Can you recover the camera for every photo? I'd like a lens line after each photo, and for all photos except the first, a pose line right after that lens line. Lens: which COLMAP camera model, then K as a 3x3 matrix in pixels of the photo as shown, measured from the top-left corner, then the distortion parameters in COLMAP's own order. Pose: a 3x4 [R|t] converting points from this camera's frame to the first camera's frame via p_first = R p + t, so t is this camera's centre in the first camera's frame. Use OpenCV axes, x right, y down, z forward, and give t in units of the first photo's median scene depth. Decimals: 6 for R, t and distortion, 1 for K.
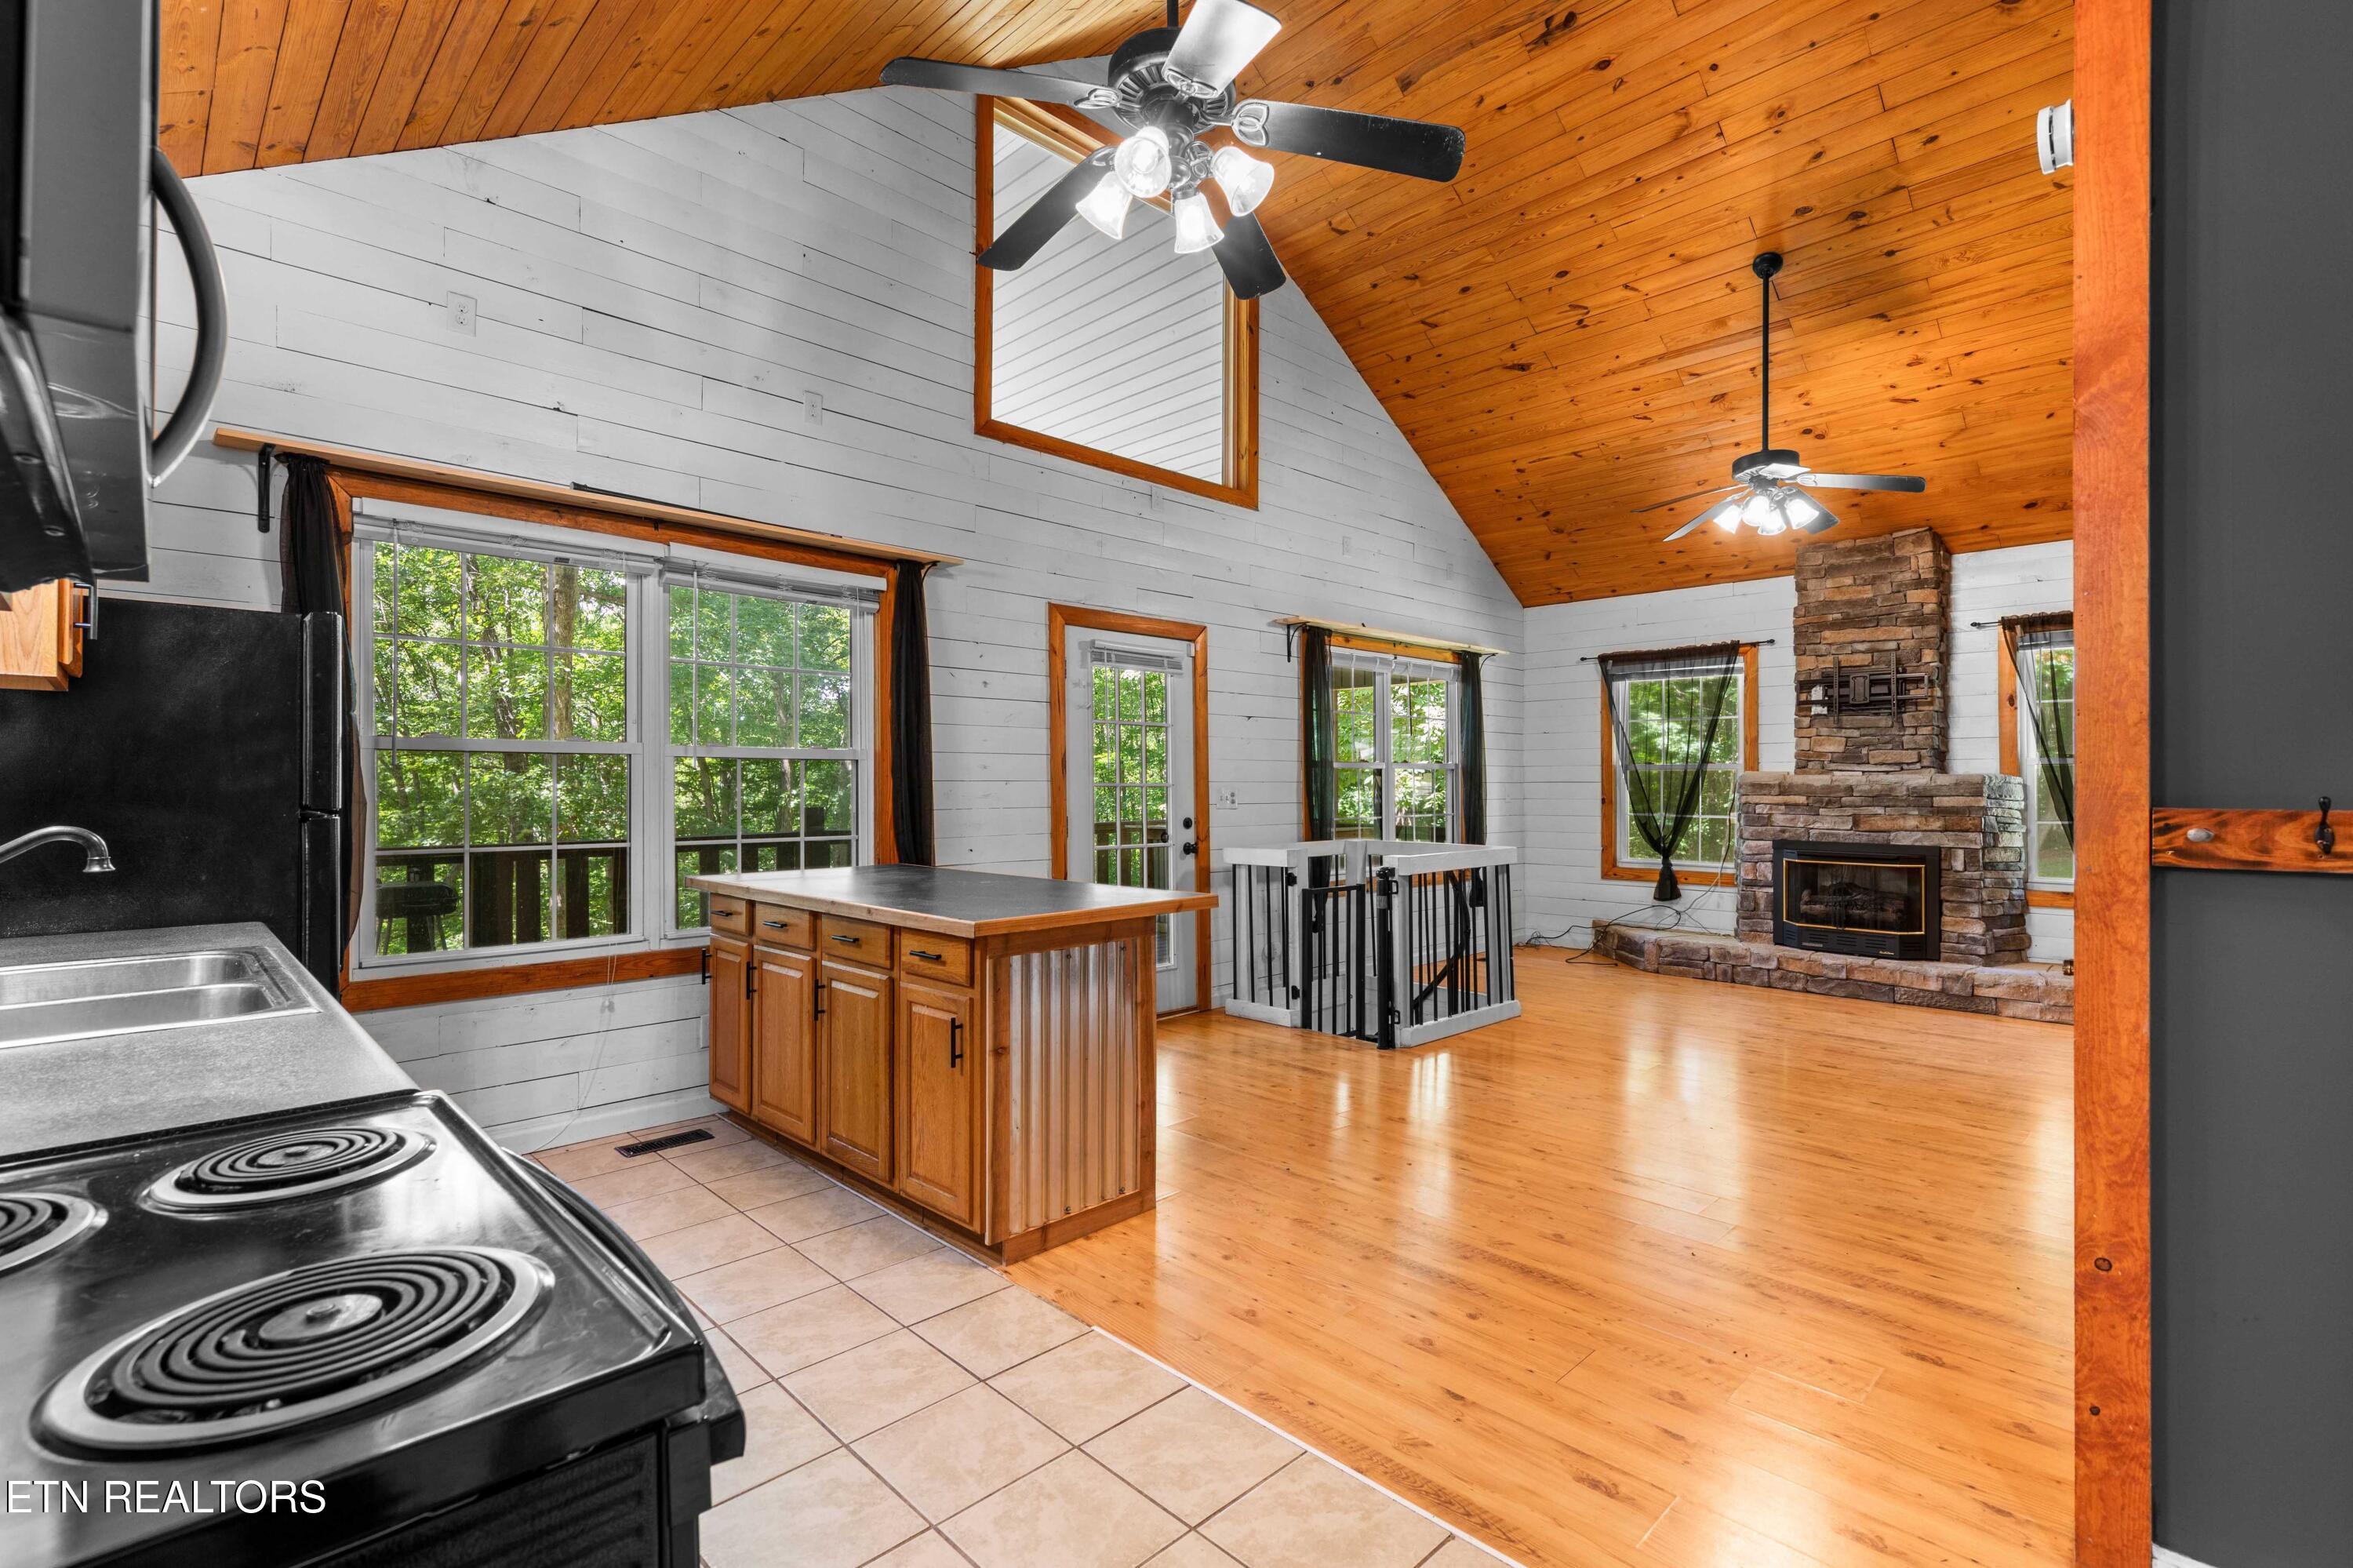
lens RADIAL K [[1067.5, 0, 1162.7], [0, 1067.5, 780.4], [0, 0, 1]] dist [0.008190, -0.000389]
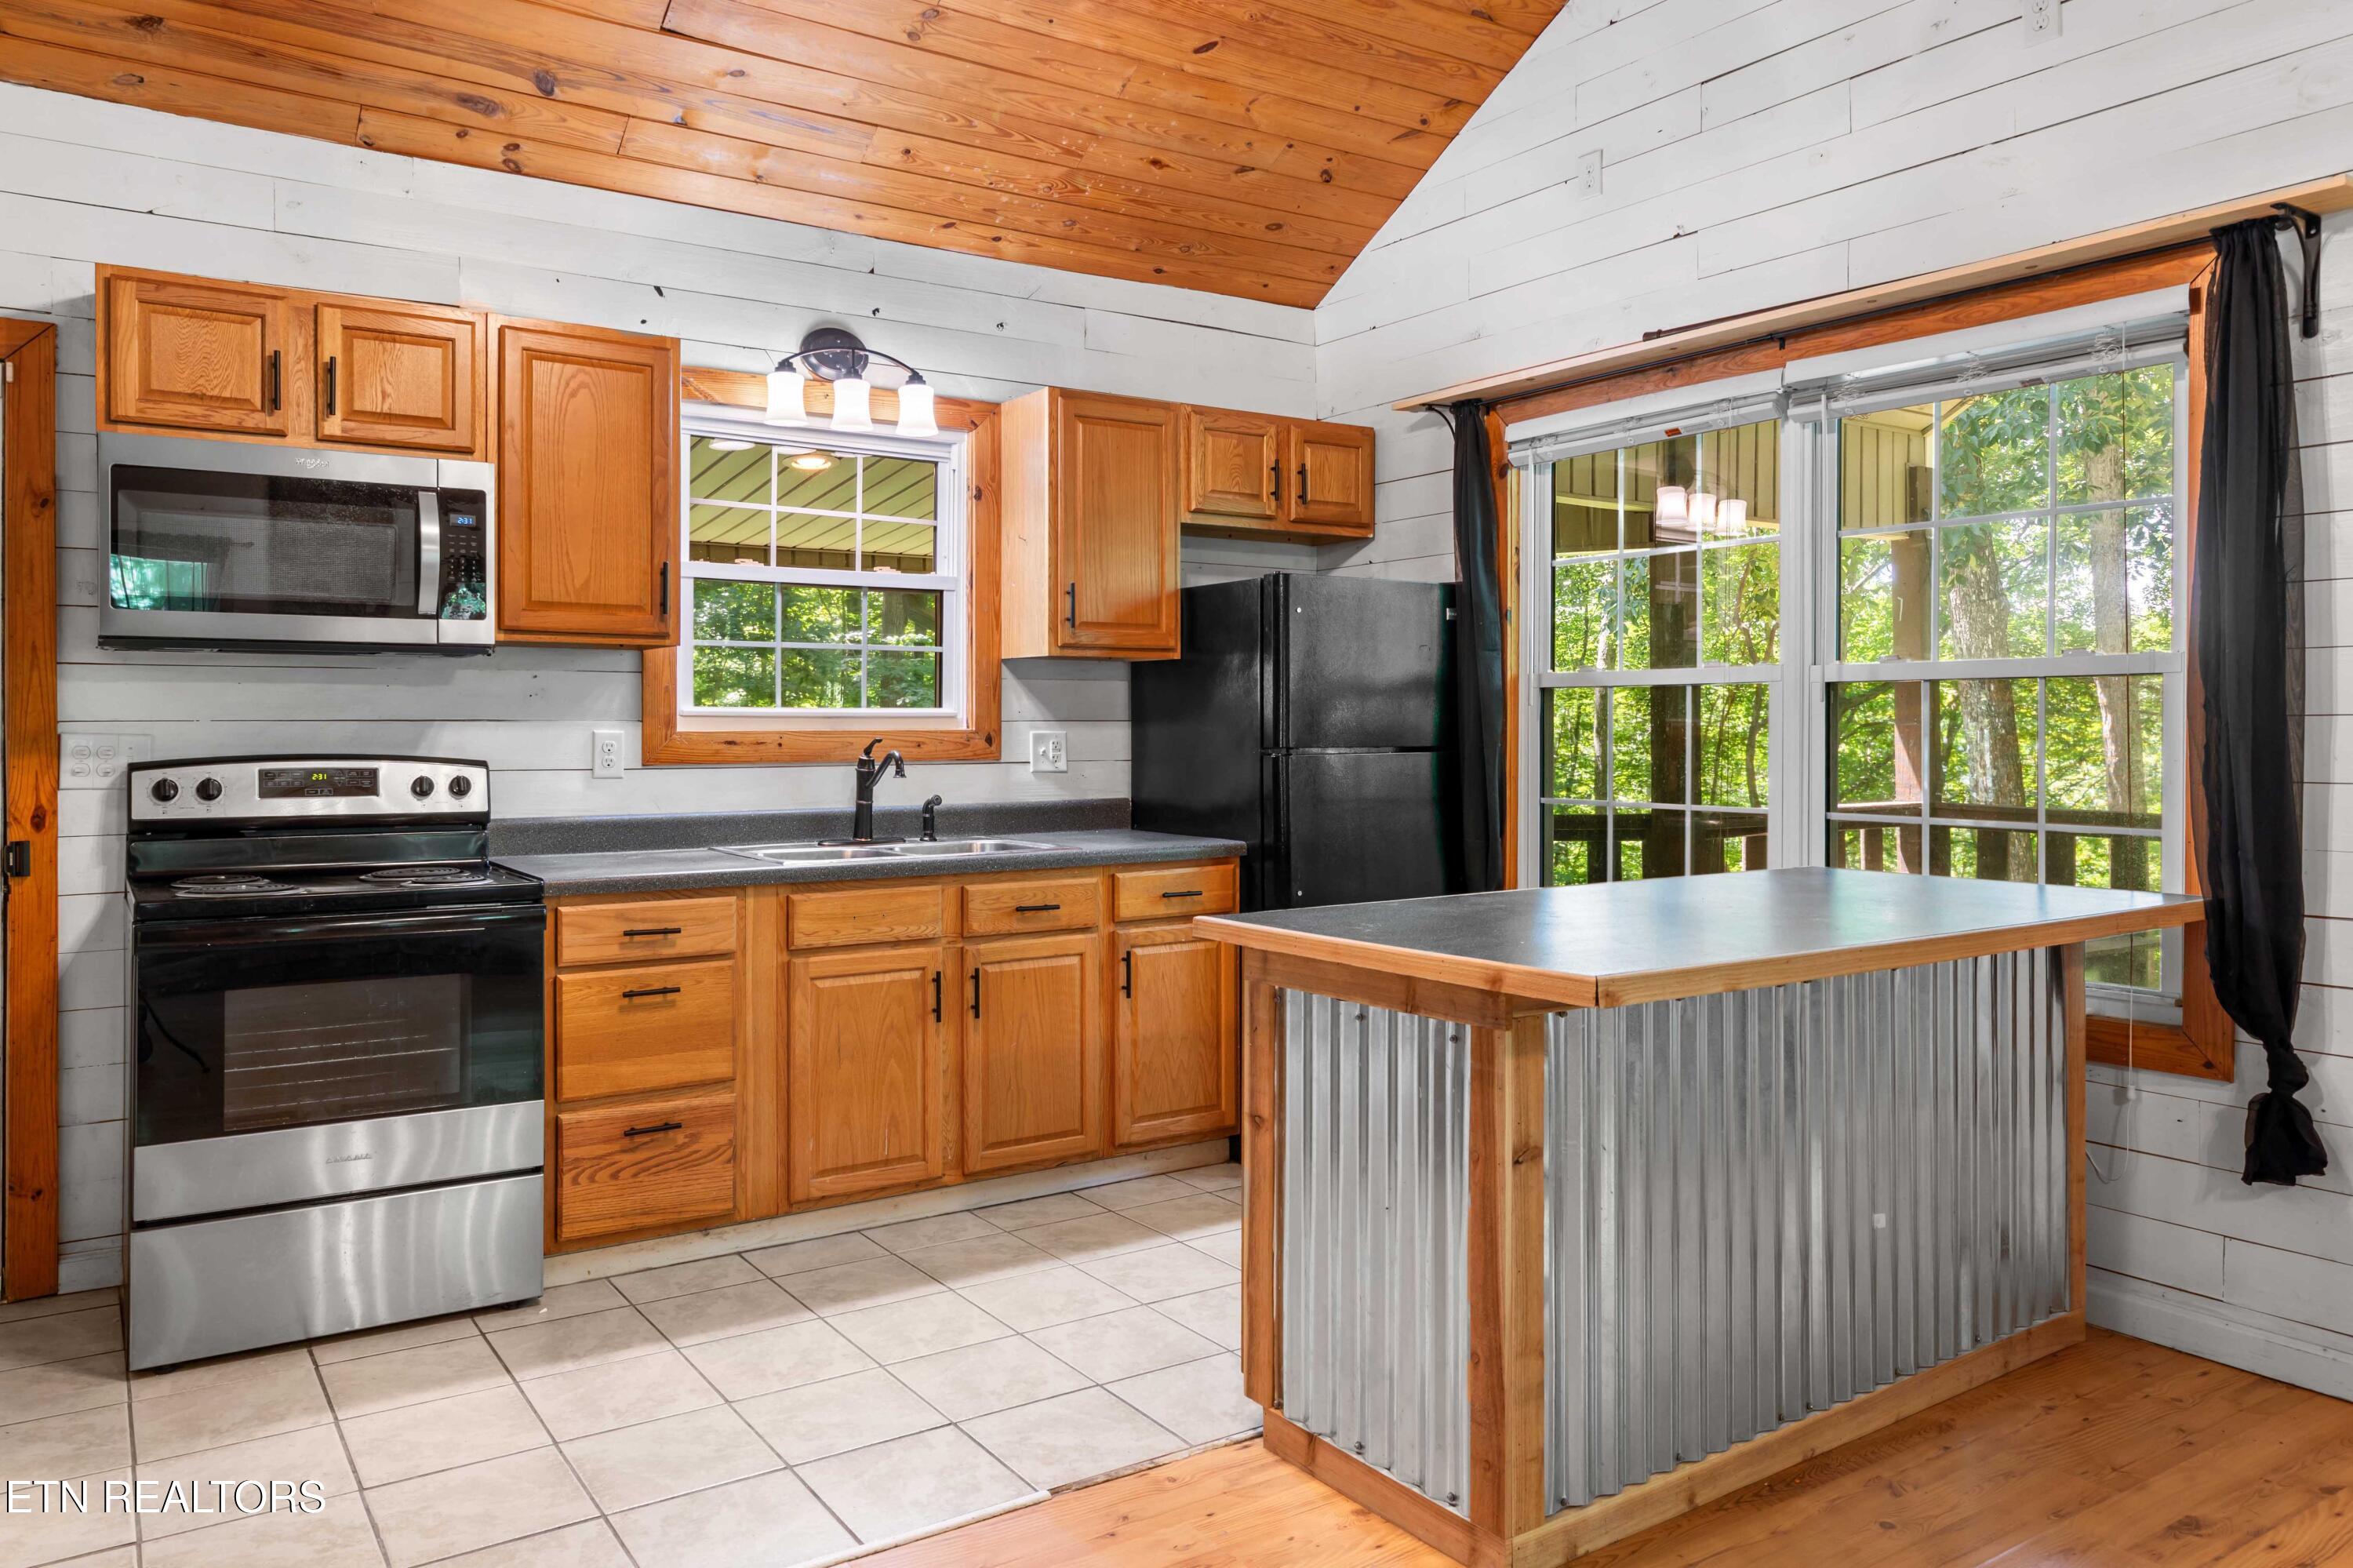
lens RADIAL K [[1606.6, 0, 1121.2], [0, 1606.6, 728.9], [0, 0, 1]] dist [0.007800, -0.000323]
pose [[-0.190400, 0.000764, -0.981706, 0.371877], [0.005417, 0.999985, -0.000272, 0.002552], [0.981692, -0.005370, -0.190401, 0.480621]]
